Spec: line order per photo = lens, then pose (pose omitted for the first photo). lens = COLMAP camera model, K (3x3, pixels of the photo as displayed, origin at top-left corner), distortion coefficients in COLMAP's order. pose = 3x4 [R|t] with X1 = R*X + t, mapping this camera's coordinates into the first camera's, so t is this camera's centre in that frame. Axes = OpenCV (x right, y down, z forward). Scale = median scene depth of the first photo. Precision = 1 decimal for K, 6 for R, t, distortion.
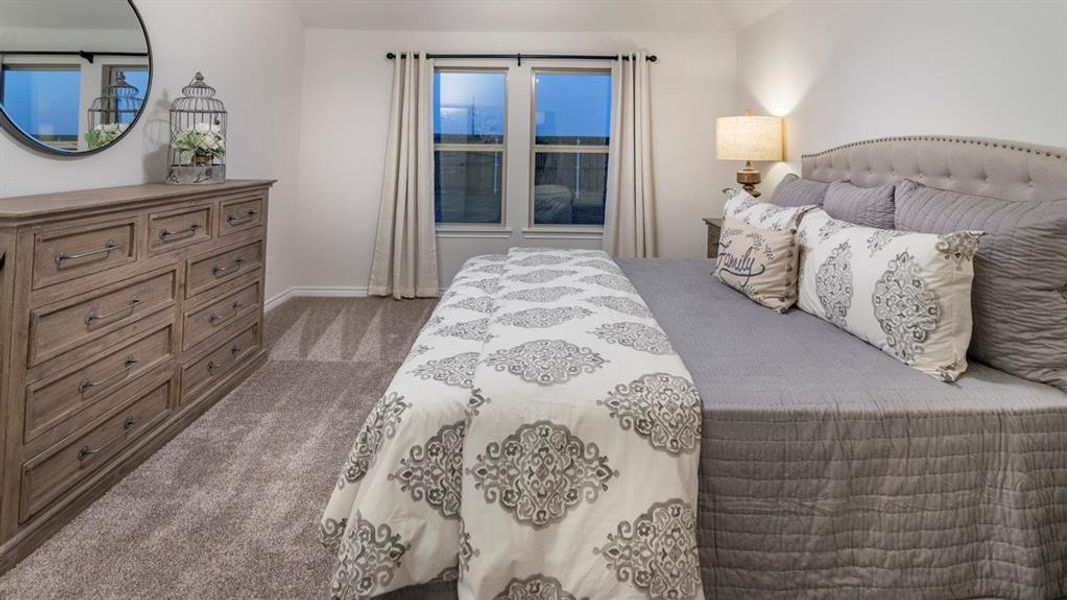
lens RADIAL K [[525.8, 0, 515.9], [0, 525.8, 298.5], [0, 0, 1]] dist [-0.006860, 0.003141]
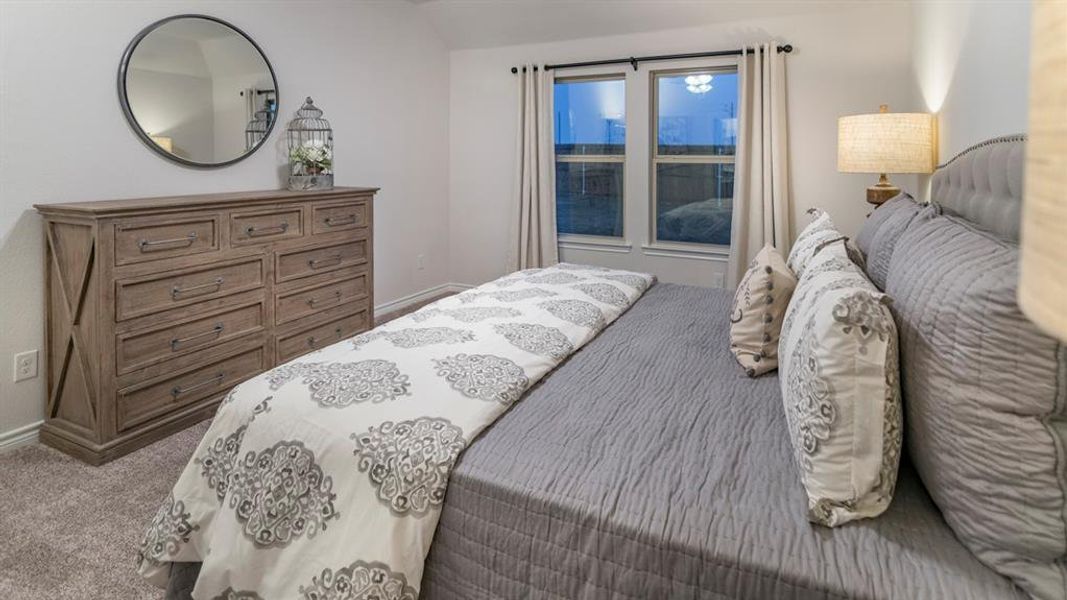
lens RADIAL K [[502.7, 0, 530.8], [0, 502.7, 316.1], [0, 0, 1]] dist [-0.001479, -0.000052]
pose [[0.905037, 0.120912, -0.407786, 0.700637], [-0.111396, 0.992659, 0.047100, -0.078780], [0.410487, 0.002799, 0.911862, 0.291314]]
